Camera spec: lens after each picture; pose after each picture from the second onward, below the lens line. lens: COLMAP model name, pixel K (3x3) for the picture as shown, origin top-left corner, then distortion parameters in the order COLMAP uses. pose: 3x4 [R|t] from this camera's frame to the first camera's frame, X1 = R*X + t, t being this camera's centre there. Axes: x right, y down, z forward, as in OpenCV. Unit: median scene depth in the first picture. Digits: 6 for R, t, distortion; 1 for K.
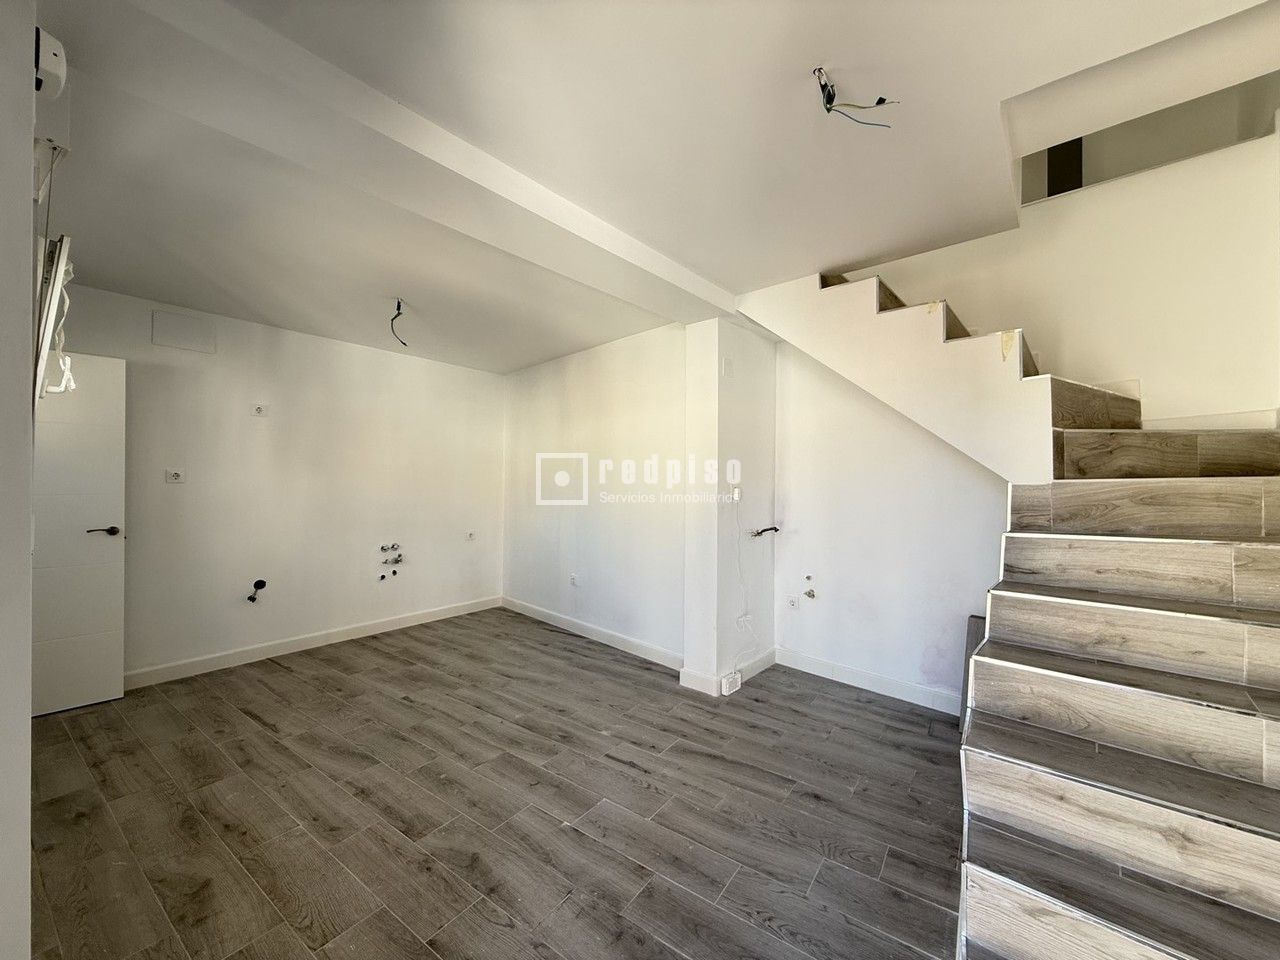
lens RADIAL K [[509.1, 0, 635.7], [0, 509.1, 480.6], [0, 0, 1]] dist [-0.000436, -0.000007]
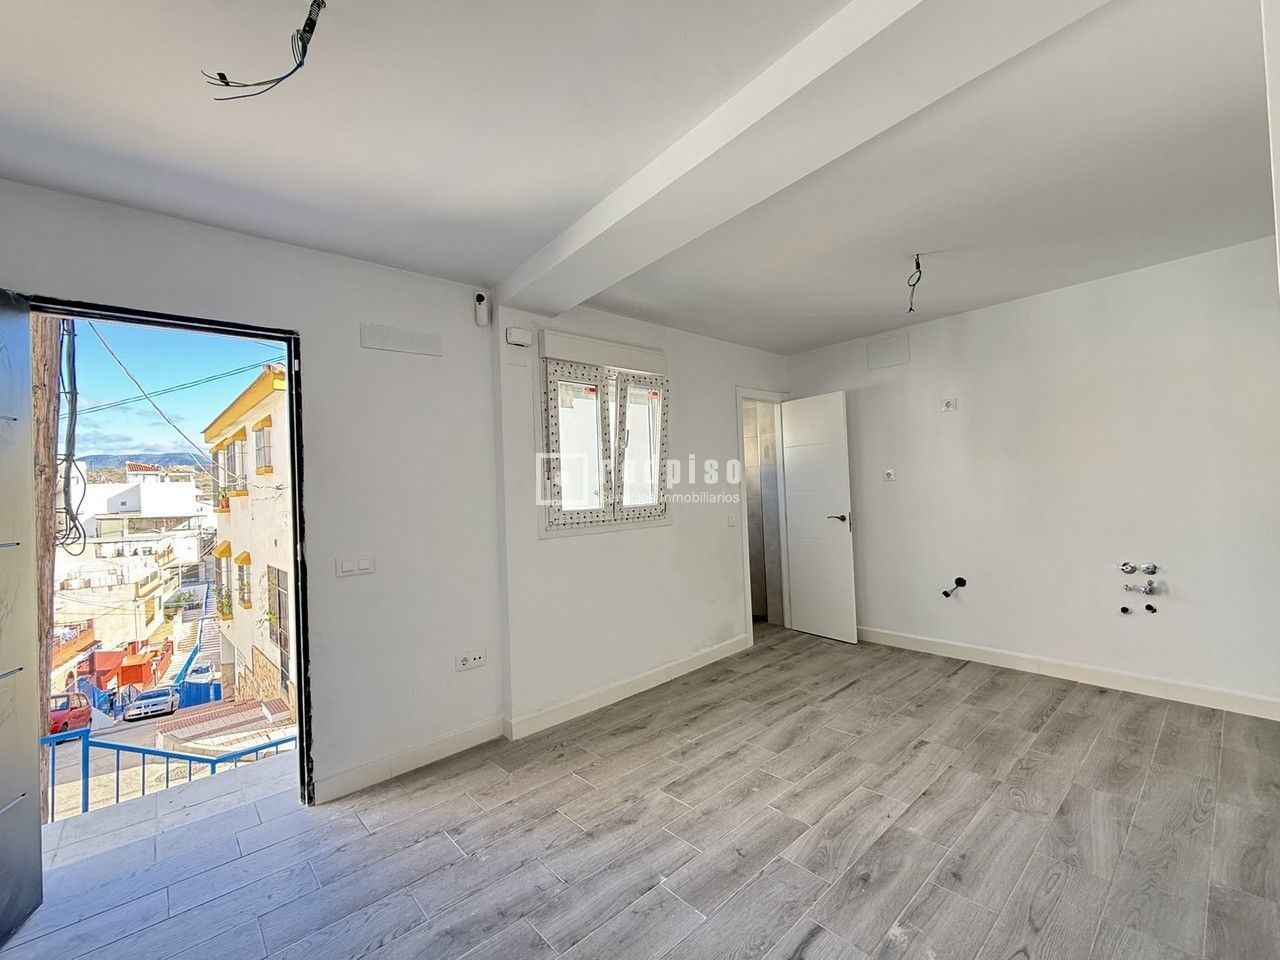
lens RADIAL K [[544.2, 0, 636.0], [0, 544.2, 481.0], [0, 0, 1]] dist [0.000180, 0.000292]
pose [[-0.214645, -0.010995, -0.976630, 0.586220], [0.045405, 0.998743, -0.021223, 0.006521], [0.975636, -0.048900, -0.213876, 0.879179]]
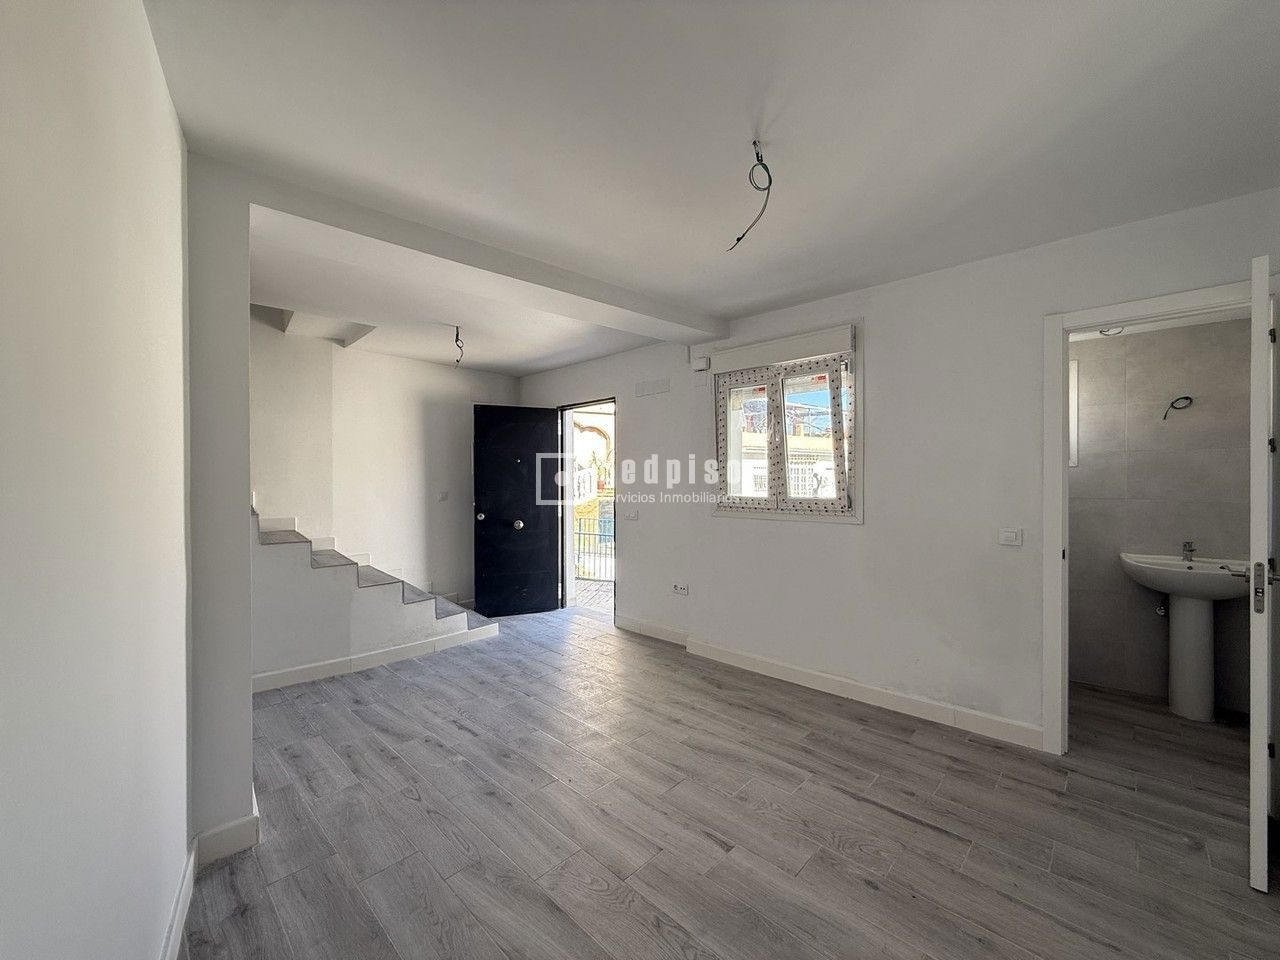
lens RADIAL K [[508.1, 0, 635.8], [0, 508.1, 480.7], [0, 0, 1]] dist [-0.000582, -0.000065]
pose [[-0.990058, -0.004053, 0.140600, -0.499203], [-0.004175, 0.999991, -0.000570, -0.000573], [-0.140597, -0.001151, -0.990066, 1.863799]]
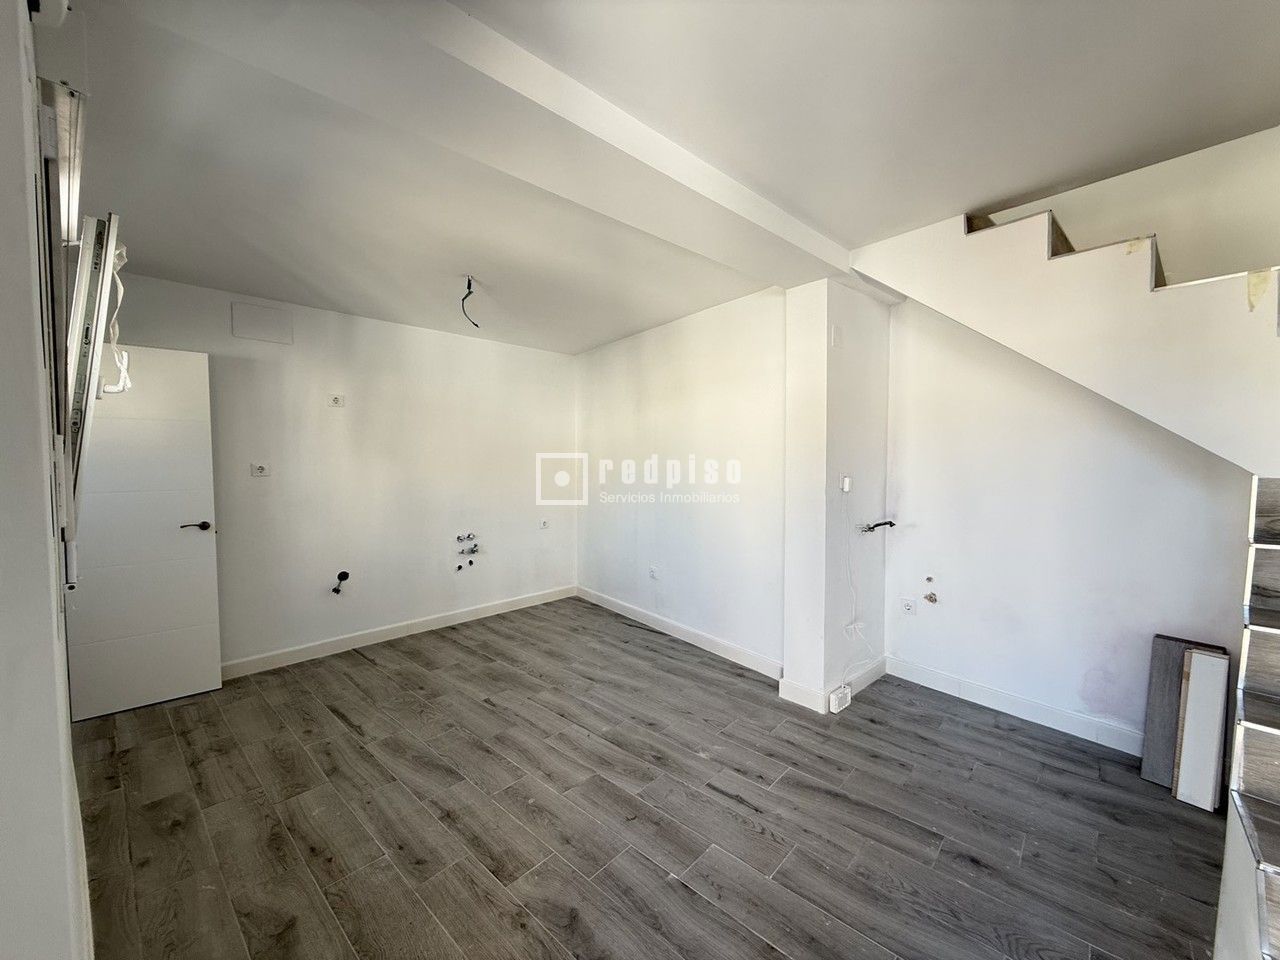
lens RADIAL K [[508.1, 0, 635.8], [0, 508.1, 480.7], [0, 0, 1]] dist [-0.000582, -0.000065]
pose [[0.992870, -0.006962, -0.118997, -0.068195], [0.012095, 0.999024, 0.042473, -0.025434], [0.118585, -0.043609, 0.991986, 0.122678]]
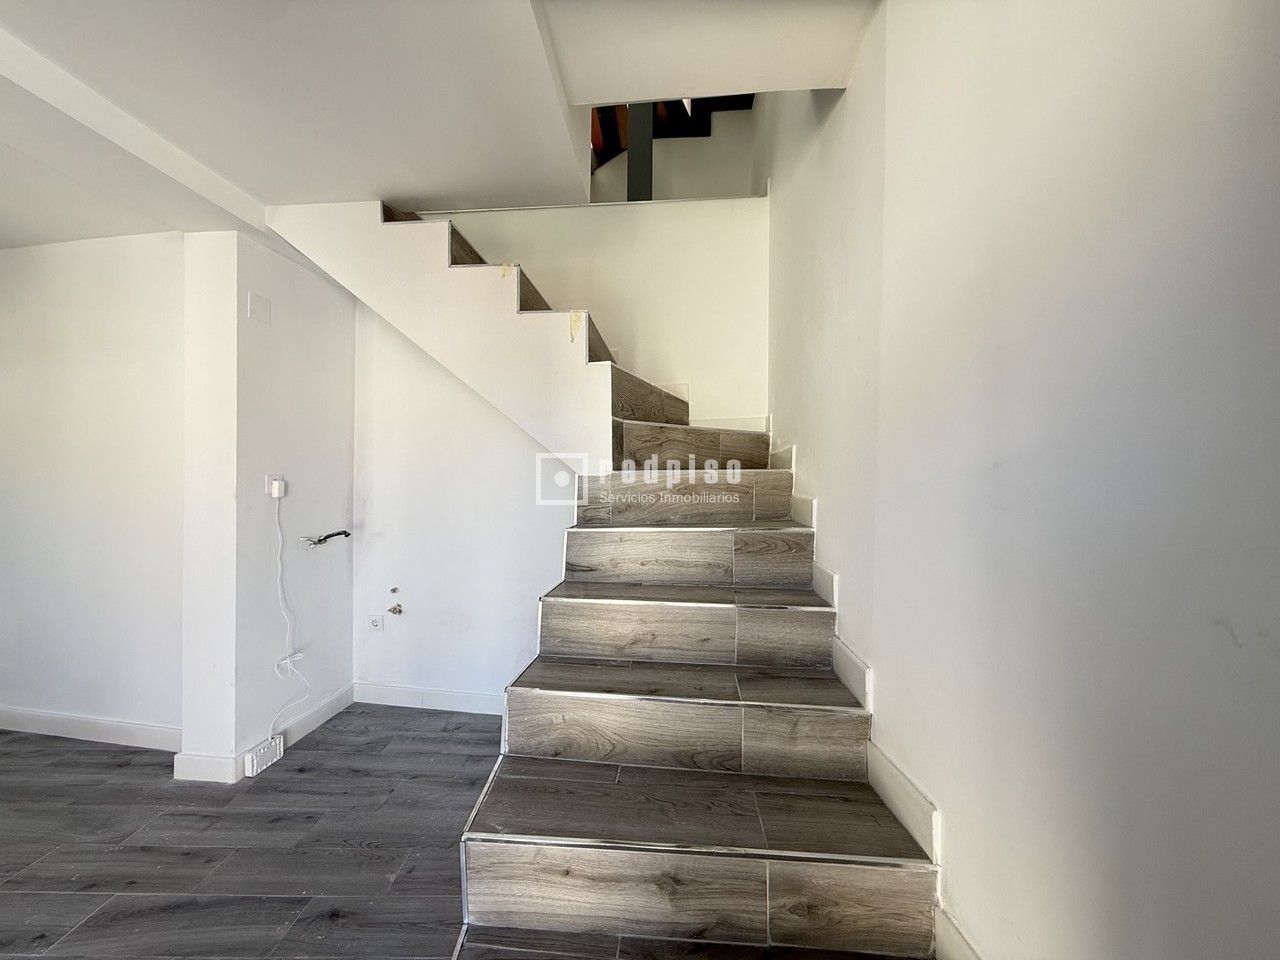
lens RADIAL K [[509.1, 0, 635.7], [0, 509.1, 480.6], [0, 0, 1]] dist [-0.000436, -0.000007]
pose [[0.806067, -0.000428, 0.591824, 0.223120], [-0.006922, 0.999925, 0.010151, 0.005503], [-0.591784, -0.012279, 0.806003, 0.152250]]
